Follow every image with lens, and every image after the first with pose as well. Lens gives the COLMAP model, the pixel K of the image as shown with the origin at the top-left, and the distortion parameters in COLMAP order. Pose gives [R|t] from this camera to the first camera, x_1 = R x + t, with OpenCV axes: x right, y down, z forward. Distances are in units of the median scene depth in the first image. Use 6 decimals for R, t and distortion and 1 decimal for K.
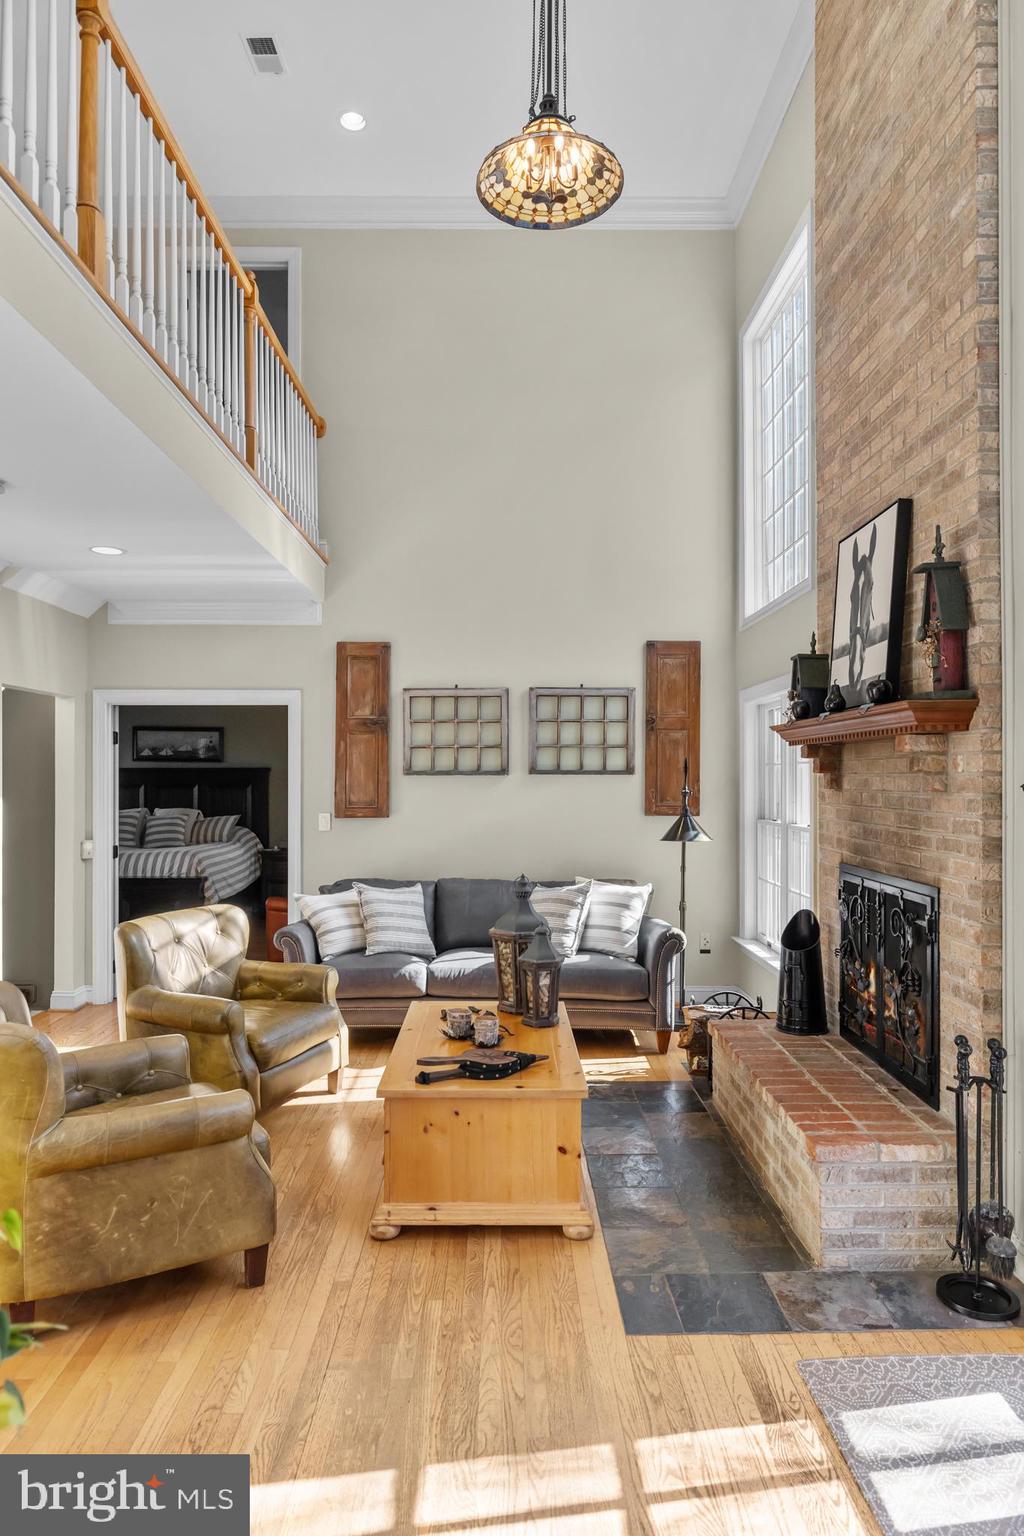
lens RADIAL K [[935.0, 0, 510.5], [0, 935.0, 787.6], [0, 0, 1]] dist [-0.003057, -0.001072]
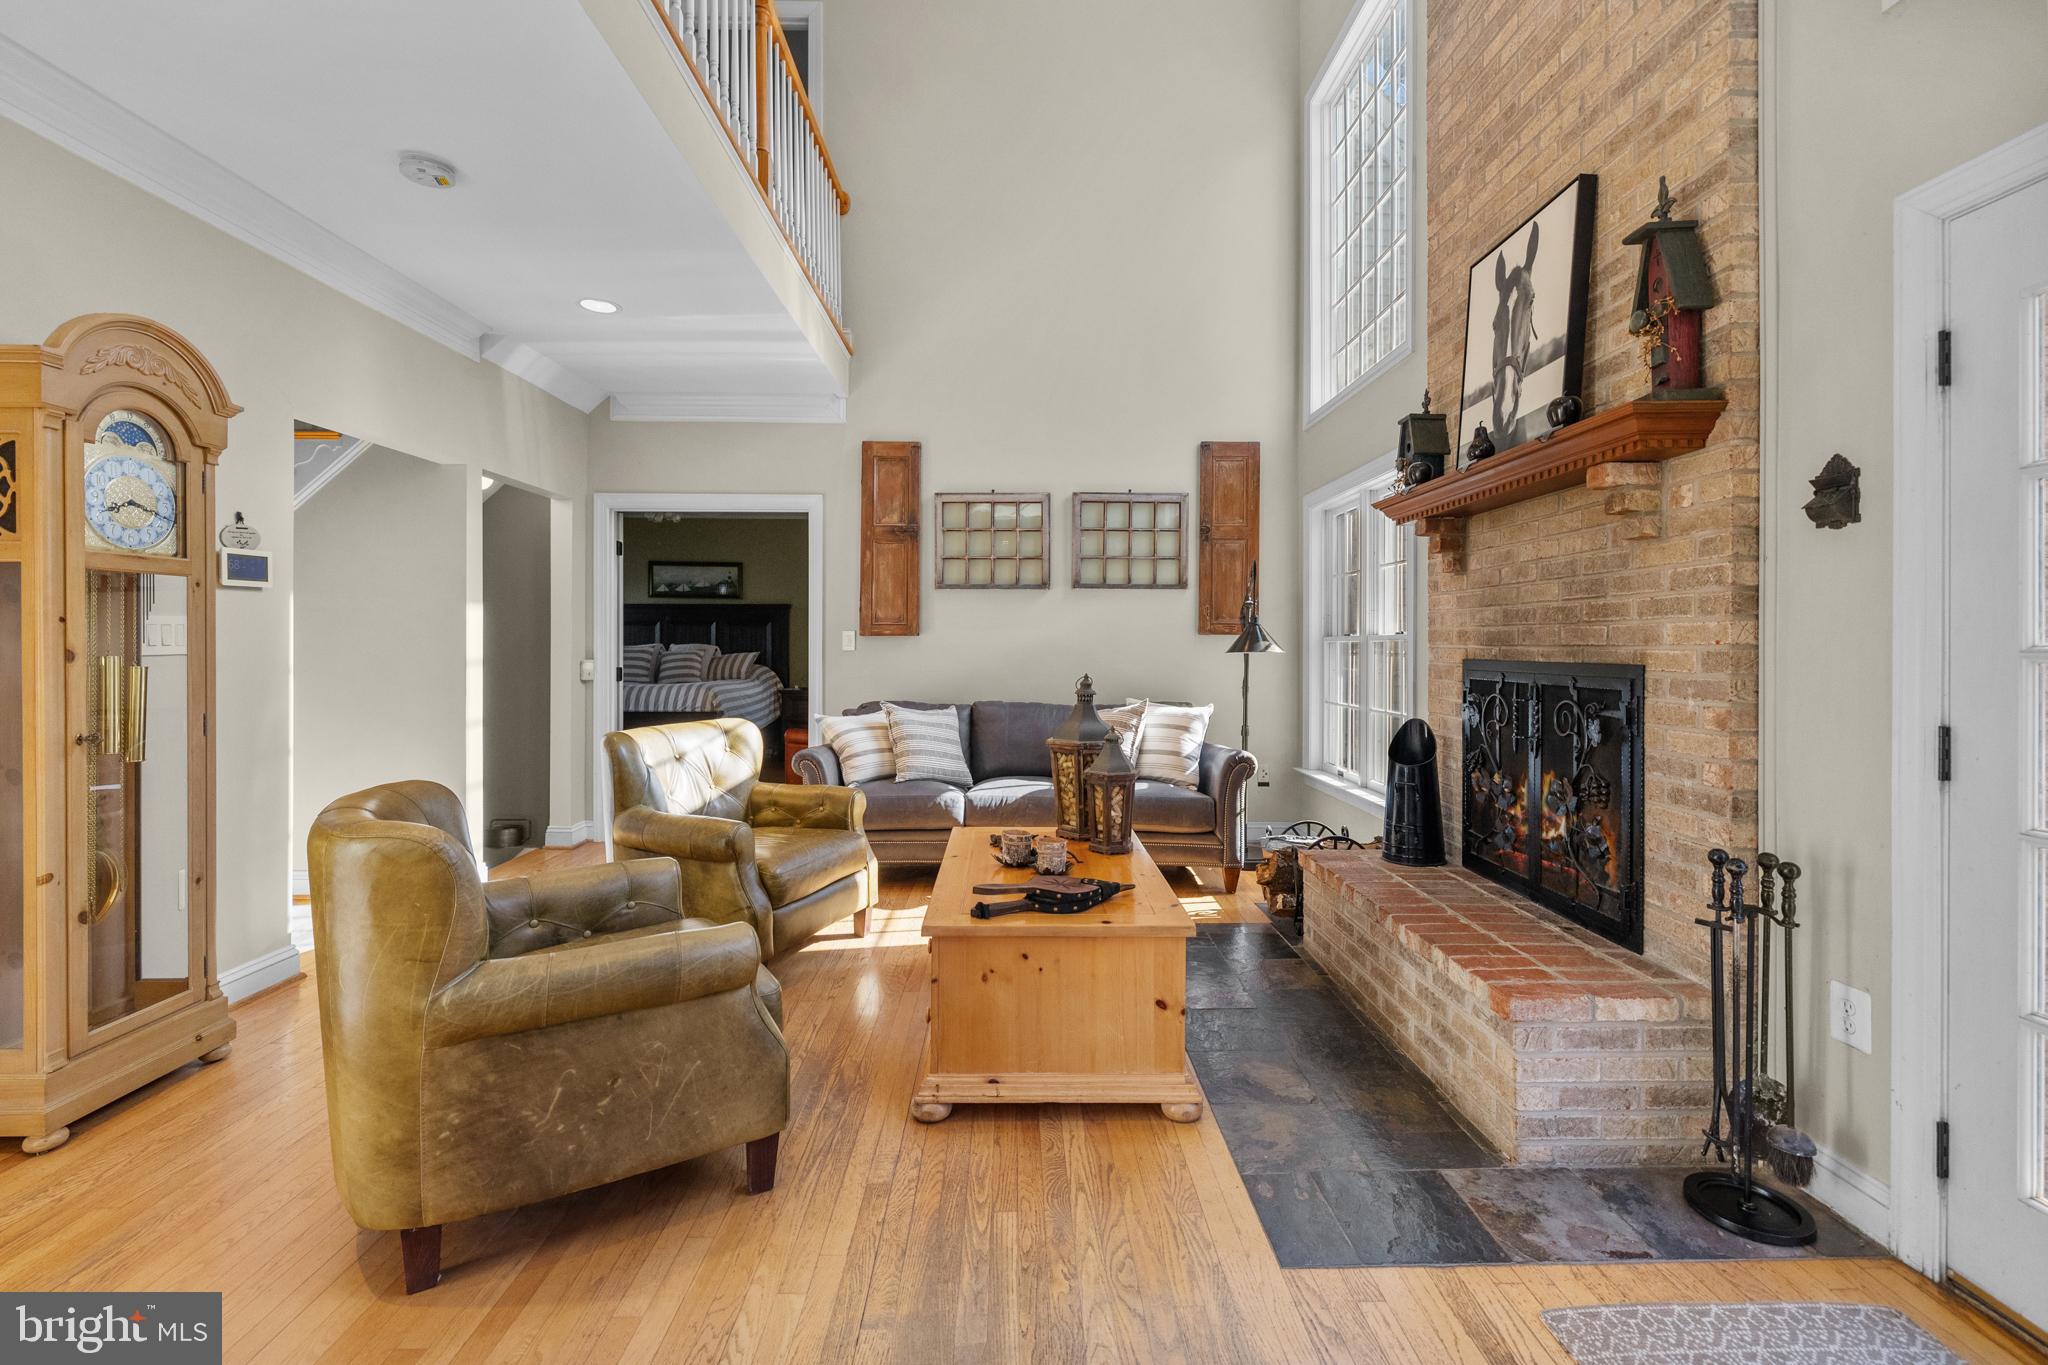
lens RADIAL K [[883.5, 0, 1014.0], [0, 883.5, 647.7], [0, 0, 1]] dist [0.000553, 0.000129]
pose [[0.999974, -0.002504, -0.006785, -0.057936], [0.002435, 0.999945, -0.010157, 0.096681], [0.006810, 0.010141, 0.999925, 0.256725]]
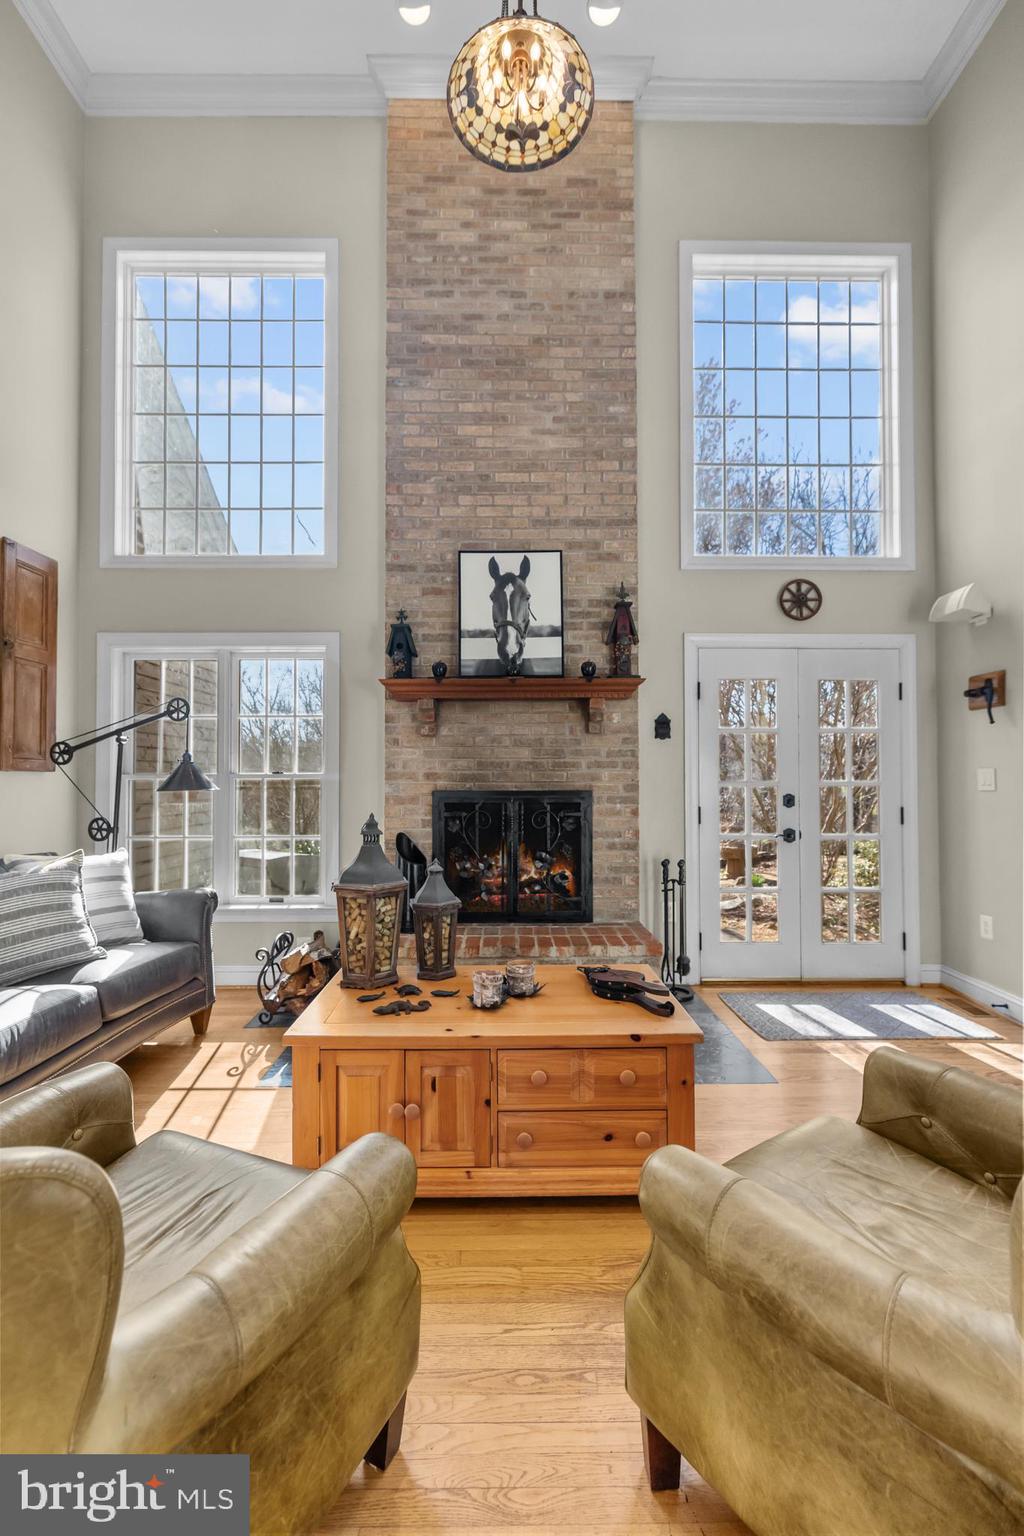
lens RADIAL K [[642.7, 0, 504.5], [0, 642.7, 772.1], [0, 0, 1]] dist [0.004312, 0.000274]
pose [[-0.005421, 0.012594, 0.999906, -0.699473], [0.016352, 0.999788, -0.012504, 0.083803], [-0.999852, 0.016282, -0.005626, 1.135855]]
